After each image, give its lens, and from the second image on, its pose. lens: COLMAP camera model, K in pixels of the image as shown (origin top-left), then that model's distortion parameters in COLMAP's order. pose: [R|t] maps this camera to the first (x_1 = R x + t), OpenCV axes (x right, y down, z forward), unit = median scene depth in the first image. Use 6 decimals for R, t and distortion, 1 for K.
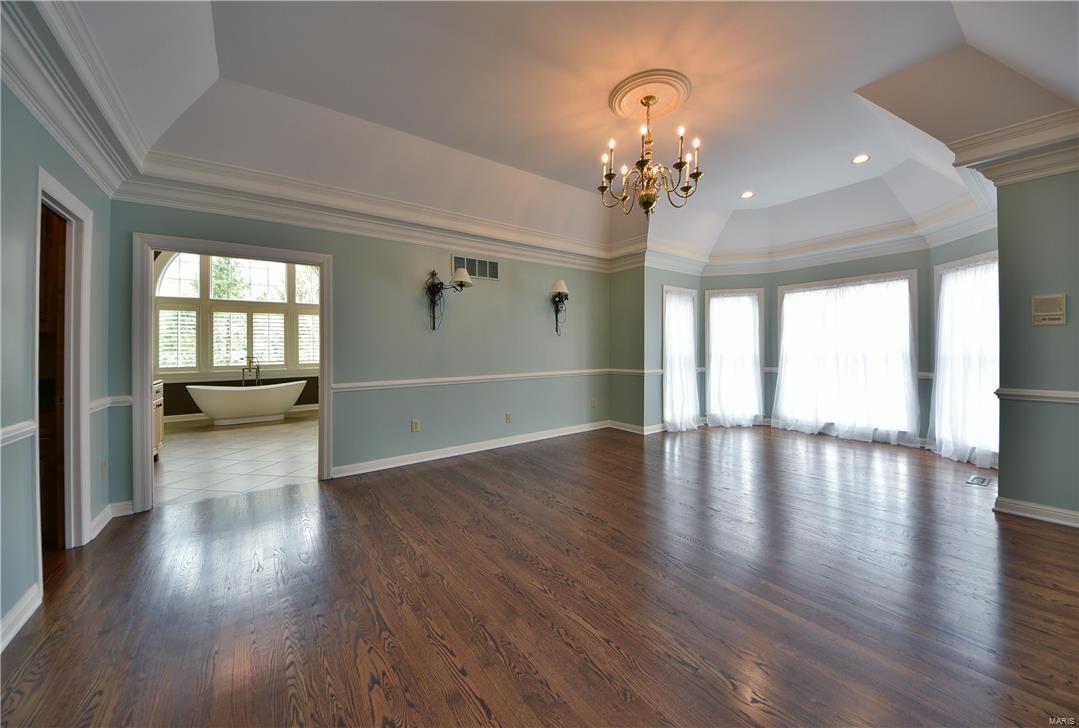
lens RADIAL K [[388.2, 0, 539.5], [0, 388.2, 364.0], [0, 0, 1]] dist [0.082338, -0.000032]
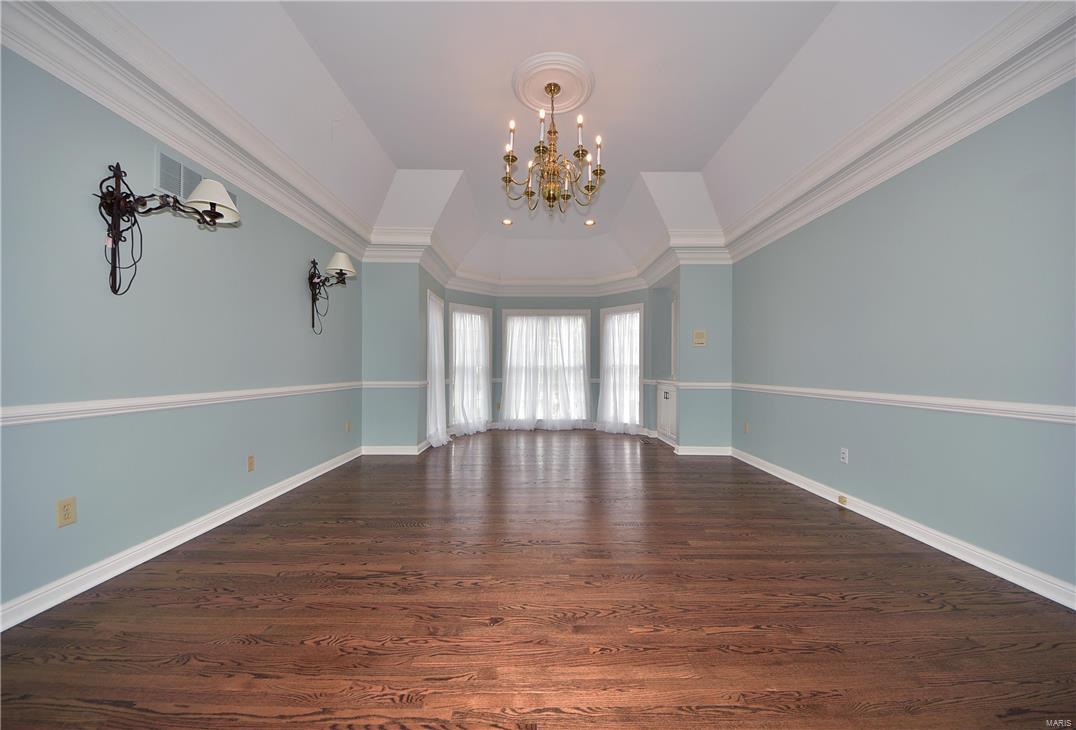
lens RADIAL K [[387.6, 0, 550.2], [0, 387.6, 371.0], [0, 0, 1]] dist [0.000155, -0.000096]
pose [[0.578455, 0.009632, 0.815657, -0.331309], [0.019877, 0.999467, -0.025899, 0.026803], [-0.815472, 0.031195, 0.577955, 0.309714]]
